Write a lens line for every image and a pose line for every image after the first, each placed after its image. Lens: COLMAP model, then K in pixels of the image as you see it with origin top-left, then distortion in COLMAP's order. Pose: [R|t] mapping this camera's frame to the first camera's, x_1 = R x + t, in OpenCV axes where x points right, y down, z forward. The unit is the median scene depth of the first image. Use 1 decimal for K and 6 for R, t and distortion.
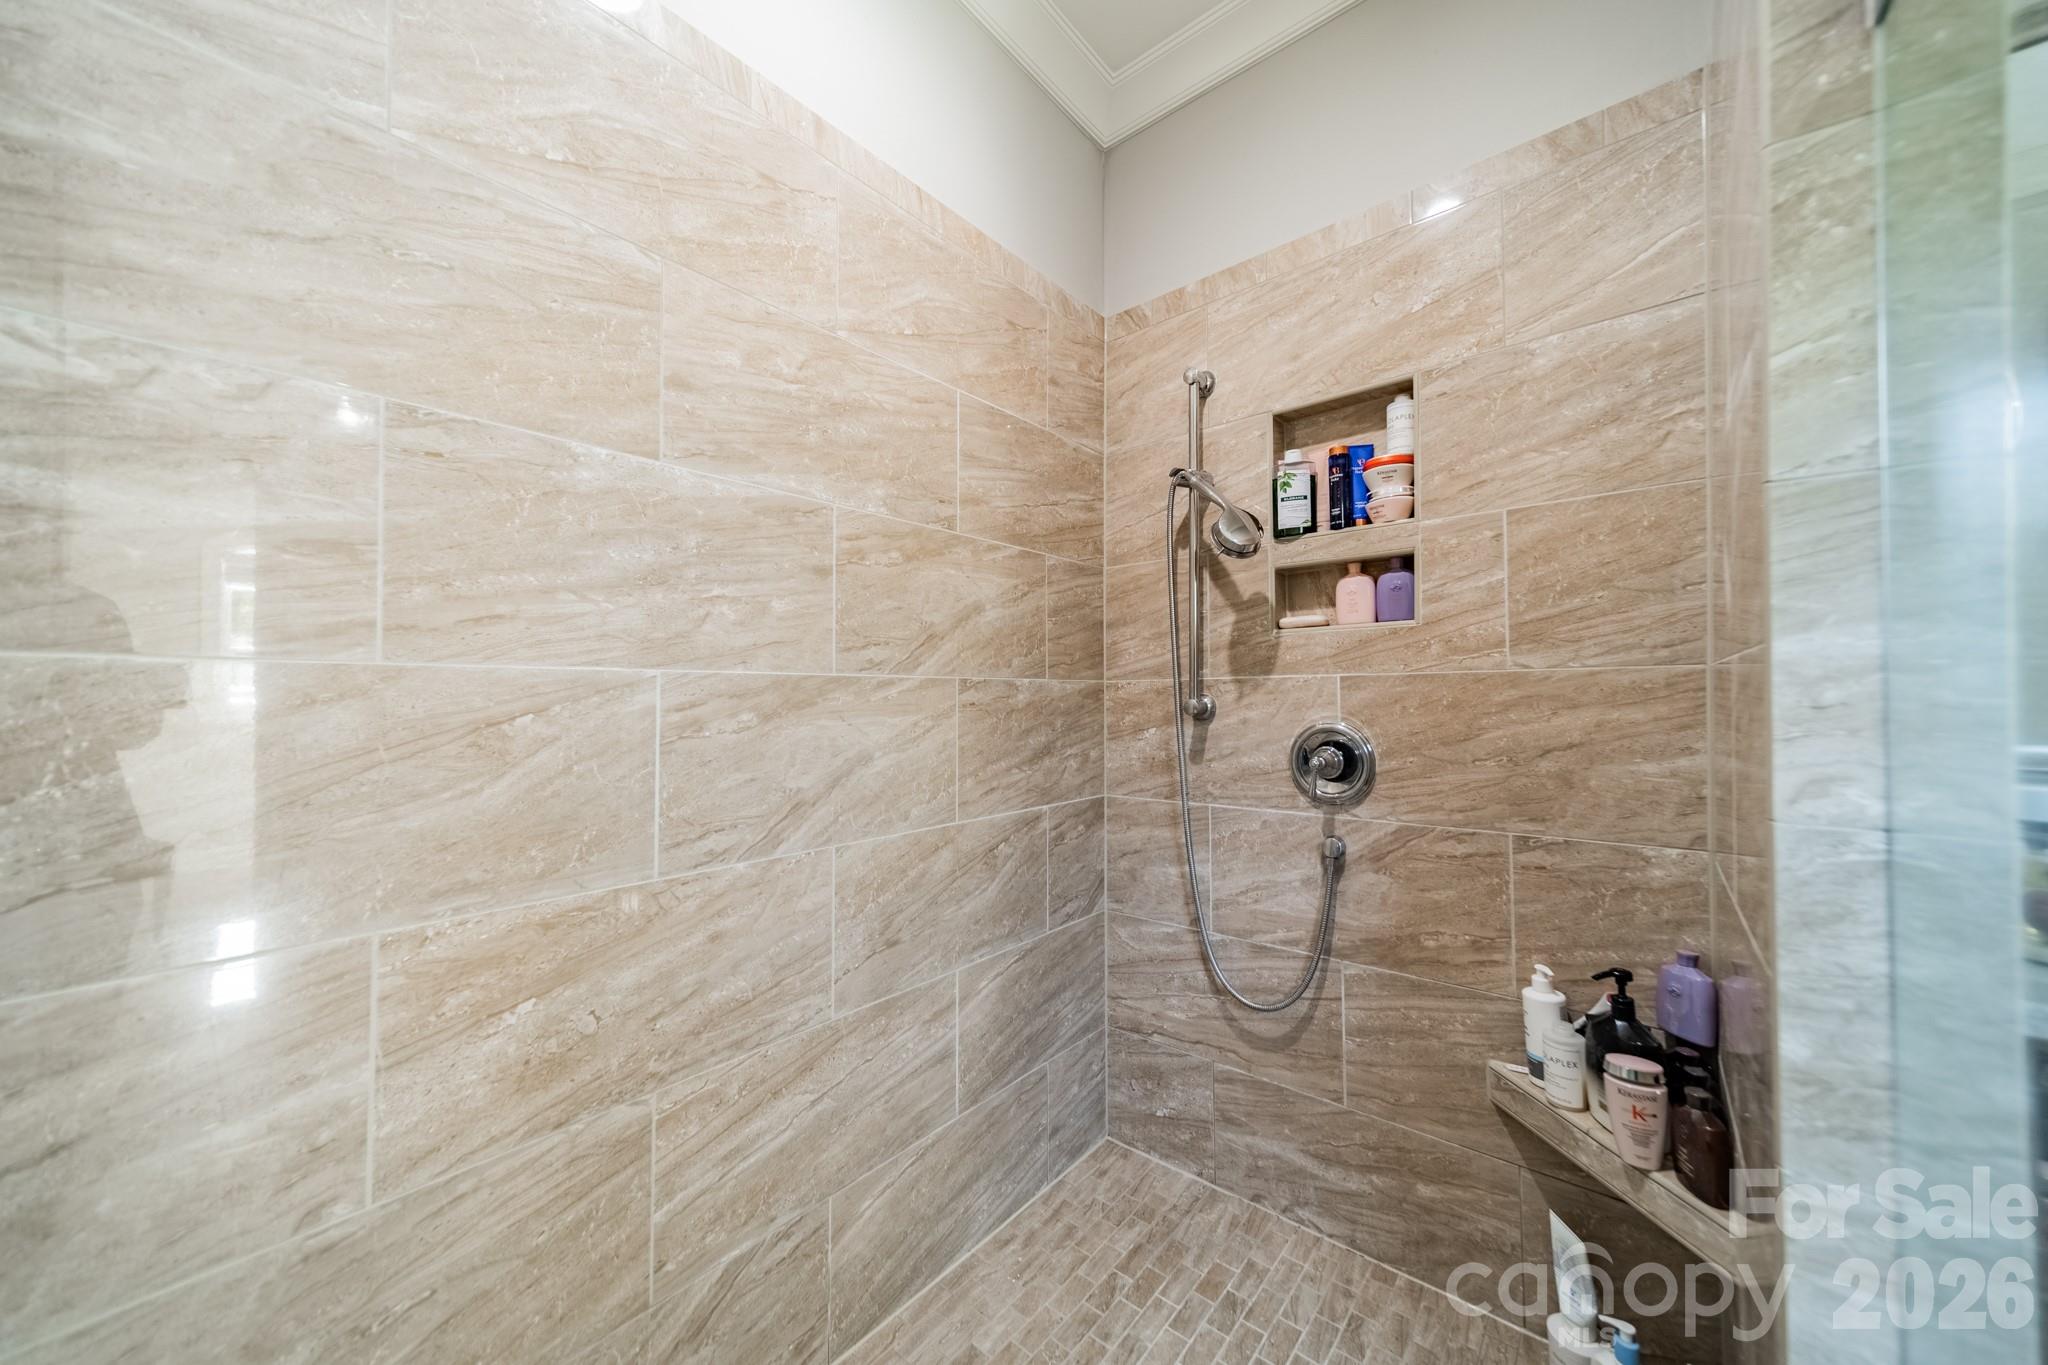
lens RADIAL K [[736.5, 0, 1035.0], [0, 736.5, 680.0], [0, 0, 1]] dist [0.002094, 0.000111]
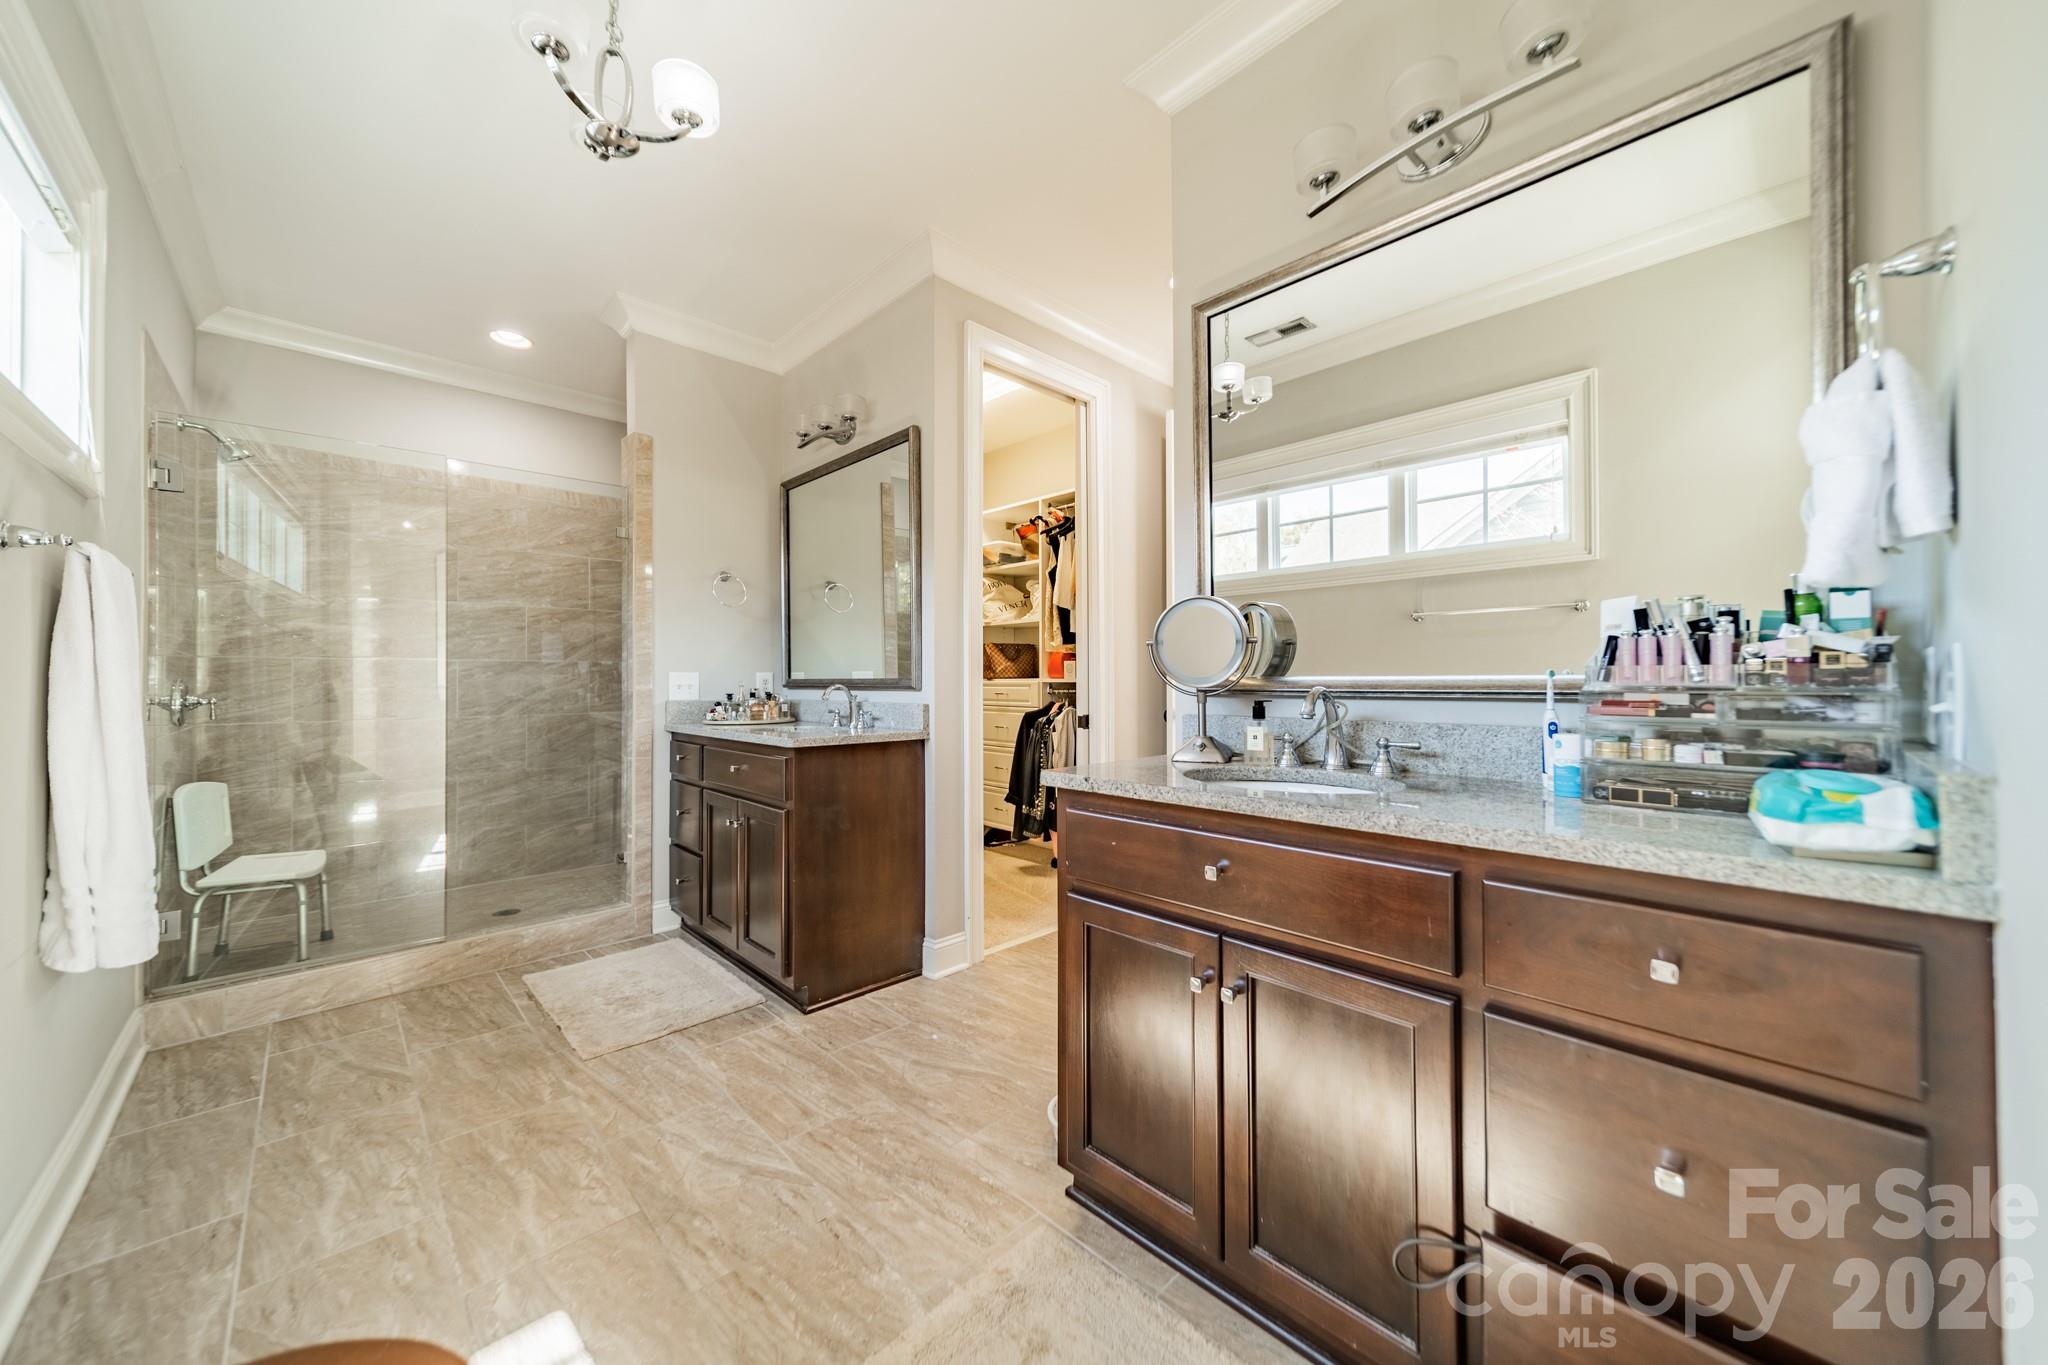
lens RADIAL K [[736.5, 0, 1035.0], [0, 736.5, 680.0], [0, 0, 1]] dist [0.002094, 0.000111]
pose [[0.994321, -0.003029, -0.106377, 2.231035], [0.004967, 0.999827, 0.017952, 0.028717], [0.106304, -0.018378, 0.994164, -1.907424]]
